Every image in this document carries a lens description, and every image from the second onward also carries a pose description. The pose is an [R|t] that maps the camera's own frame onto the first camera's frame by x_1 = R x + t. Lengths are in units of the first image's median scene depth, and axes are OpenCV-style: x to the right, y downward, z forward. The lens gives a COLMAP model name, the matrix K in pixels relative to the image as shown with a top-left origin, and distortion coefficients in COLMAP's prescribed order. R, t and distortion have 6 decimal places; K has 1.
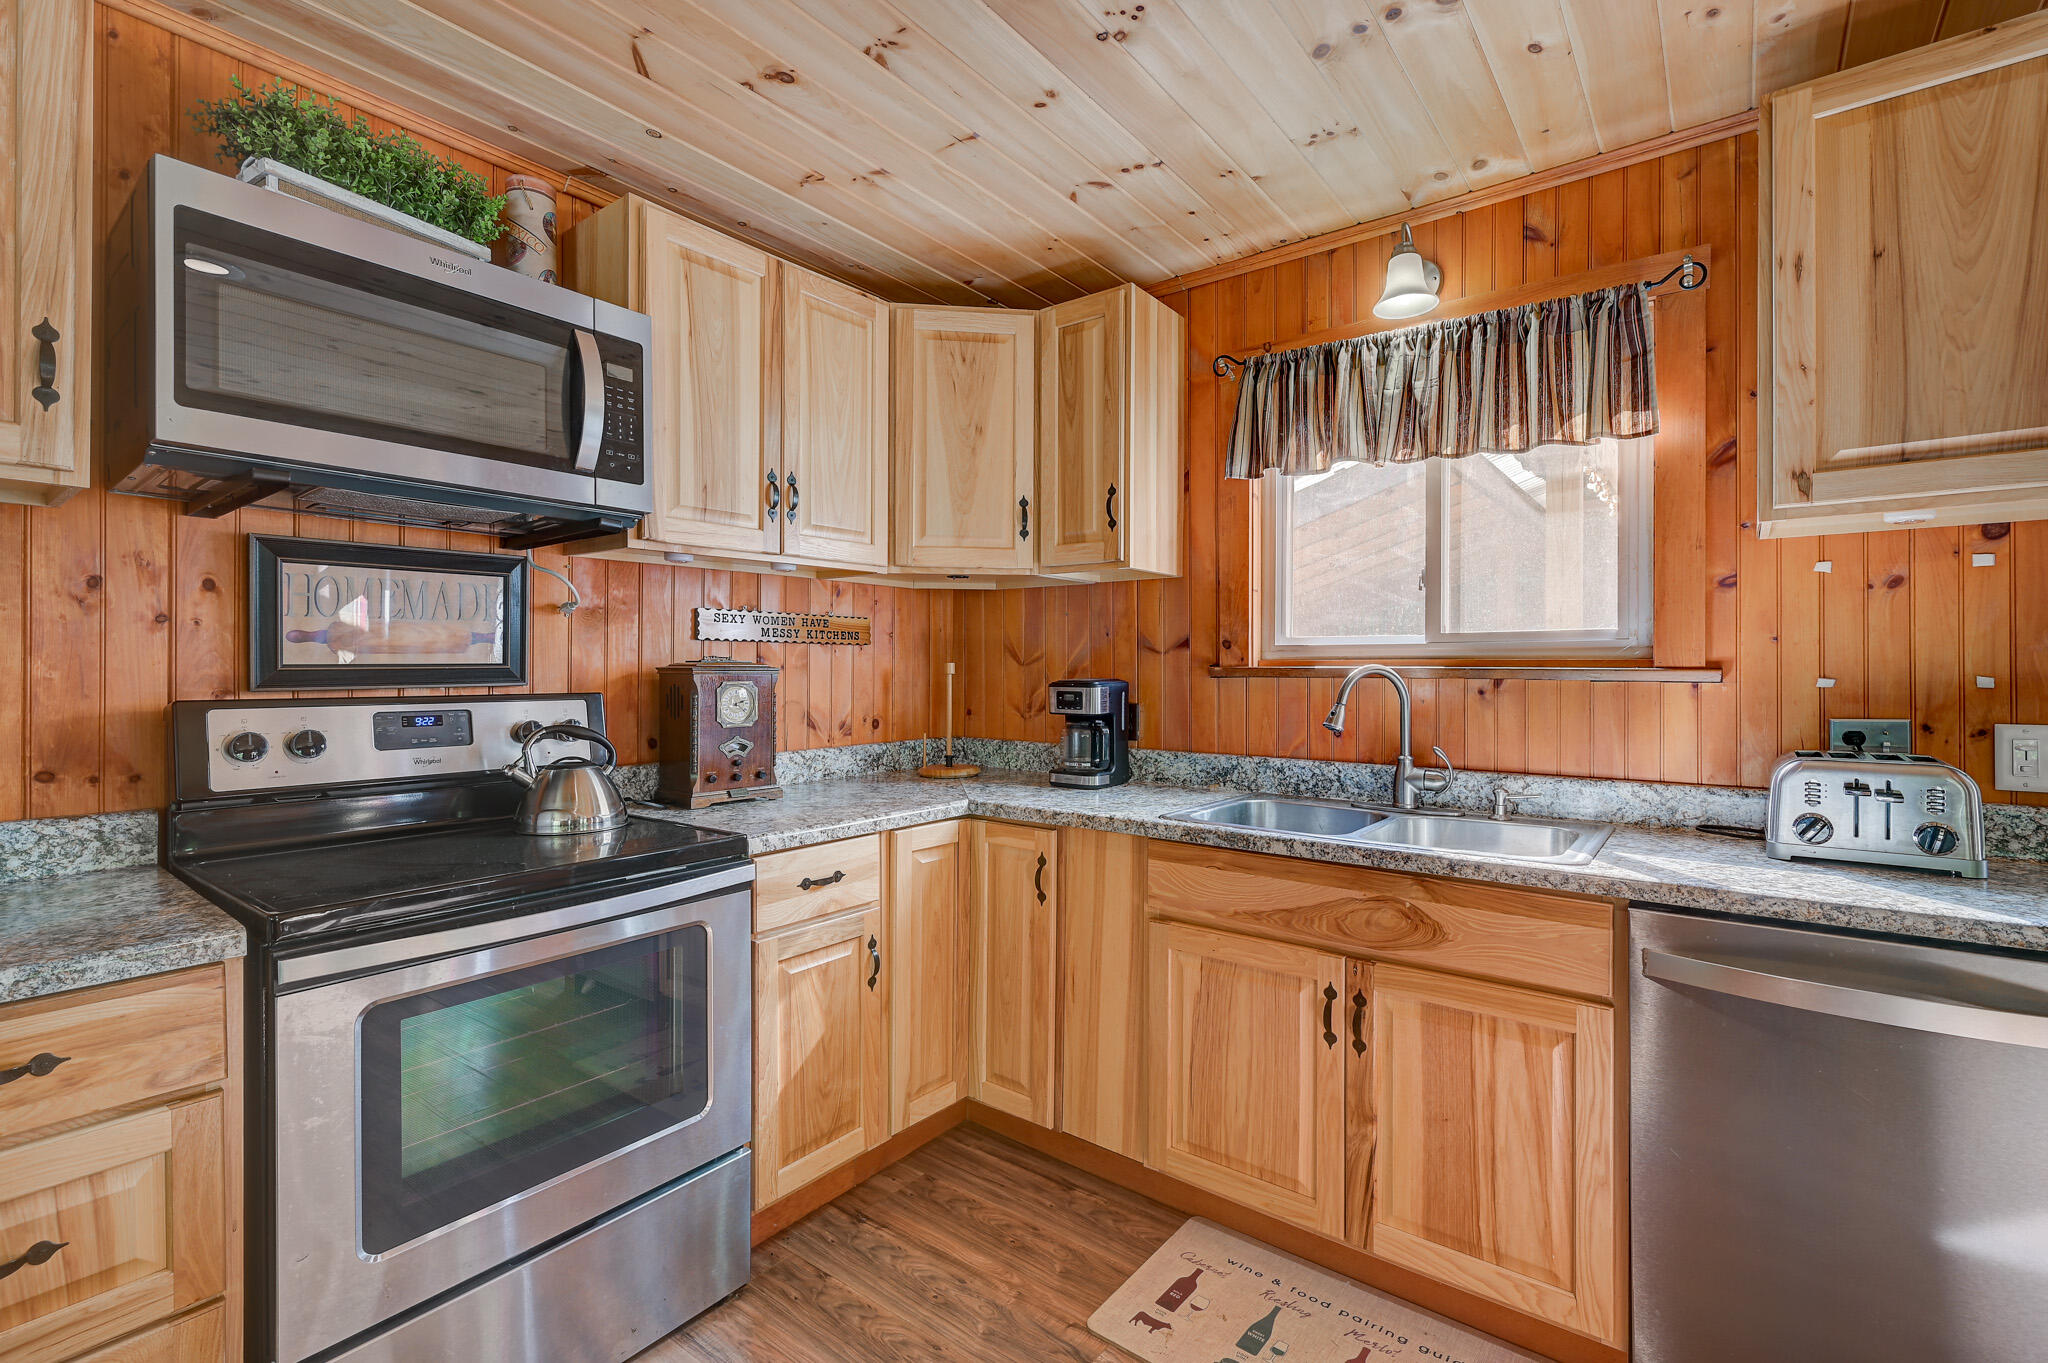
lens RADIAL K [[908.7, 0, 1022.8], [0, 908.7, 674.5], [0, 0, 1]] dist [0.001739, 0.000581]
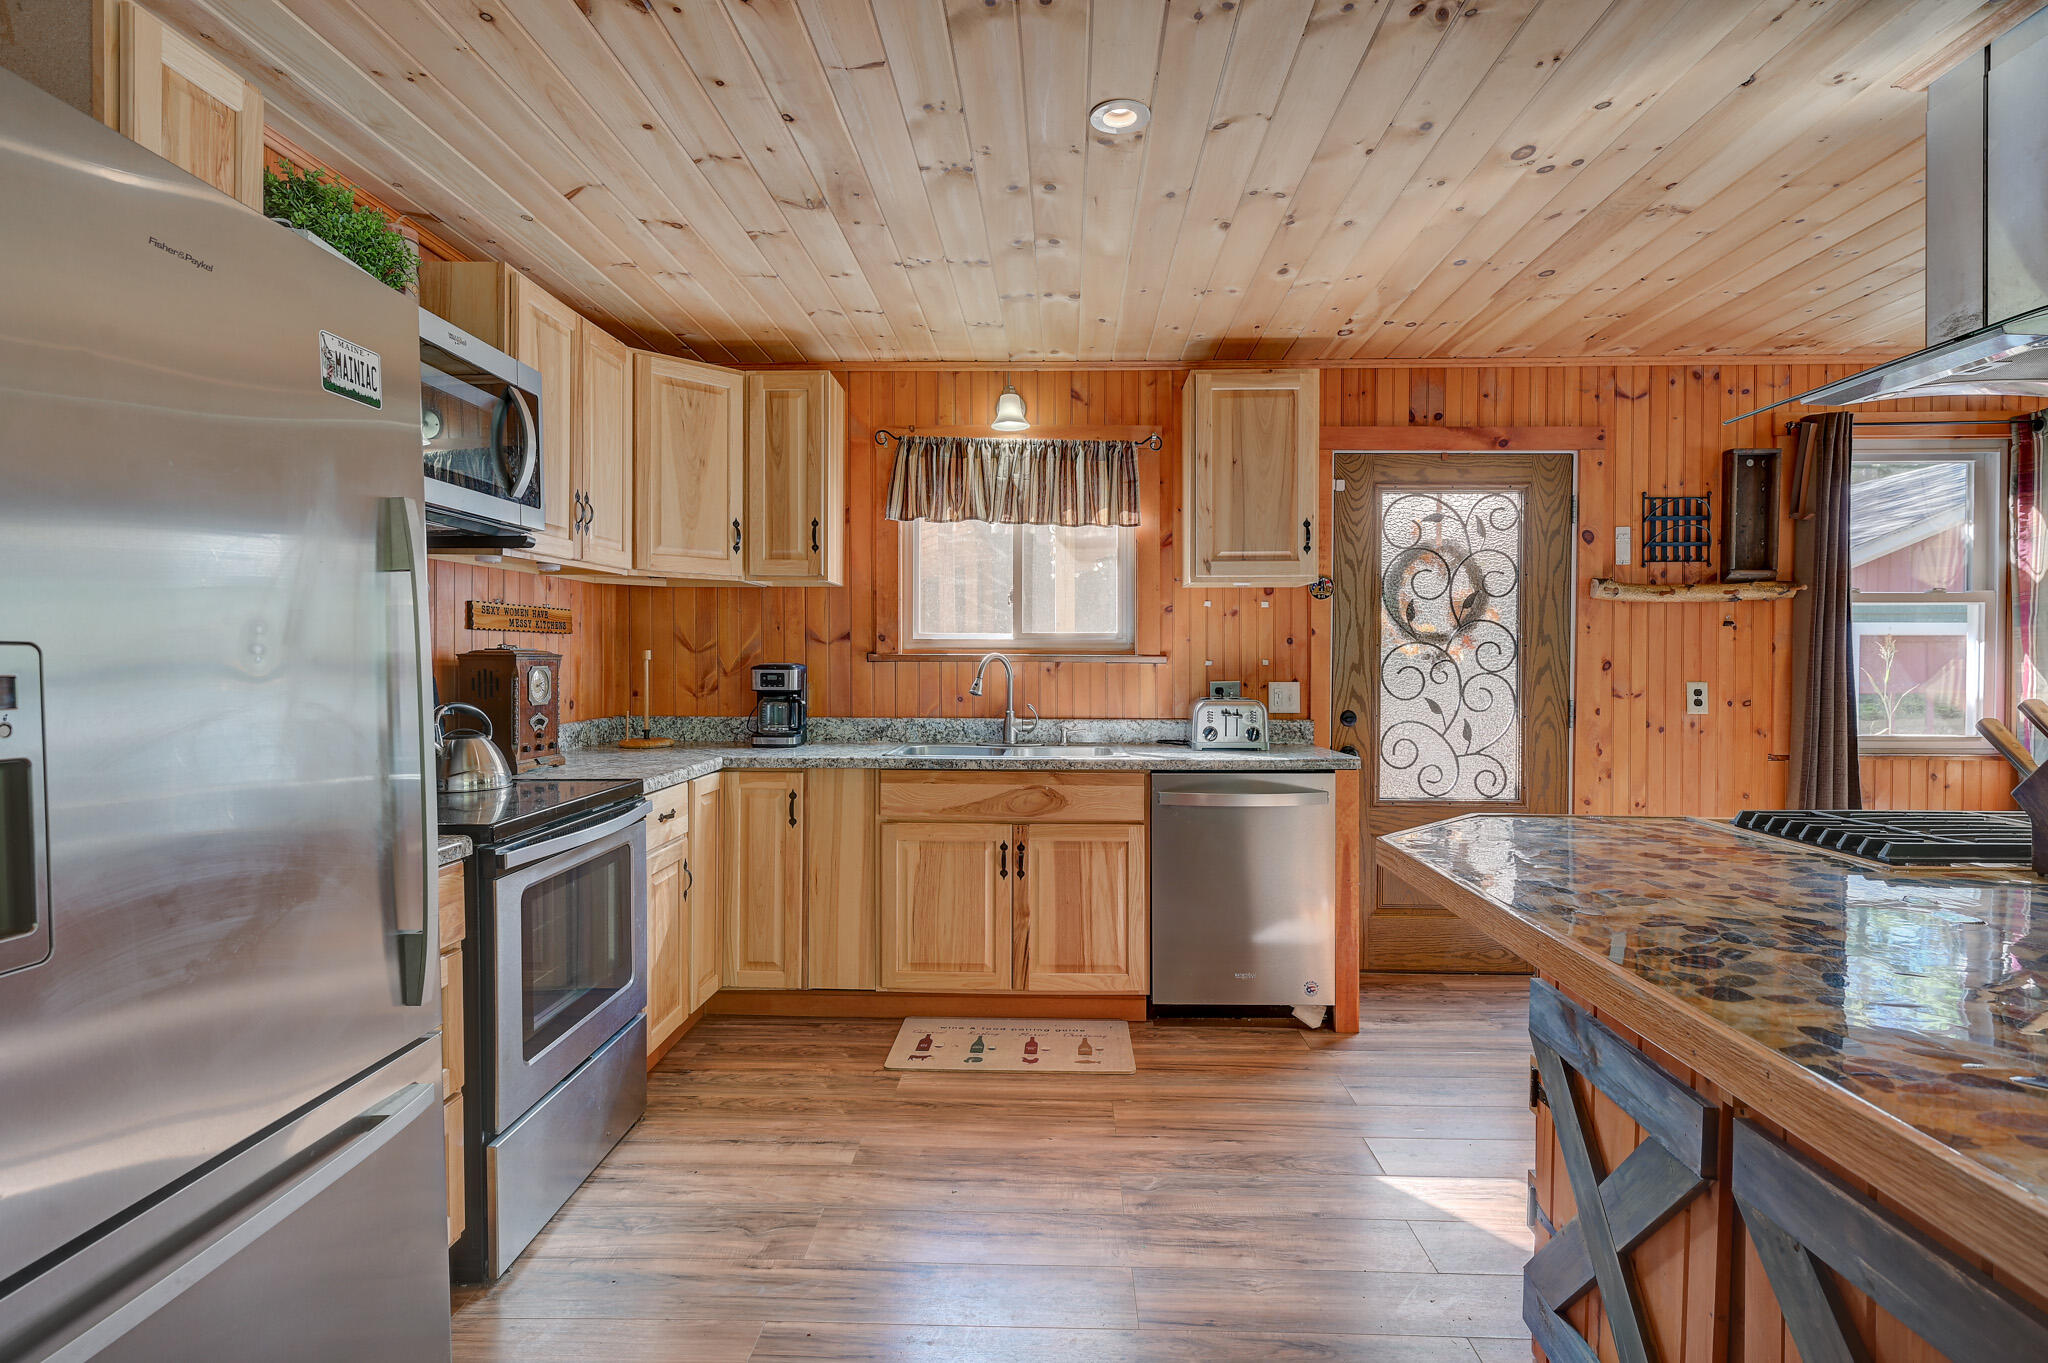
lens RADIAL K [[1016.2, 0, 1025.5], [0, 1016.2, 674.8], [0, 0, 1]] dist [-0.002142, 0.000073]
pose [[0.811522, -0.010035, 0.584235, -0.618646], [0.002714, 0.999906, 0.013405, 0.003587], [-0.584315, -0.009293, 0.811474, -0.471016]]
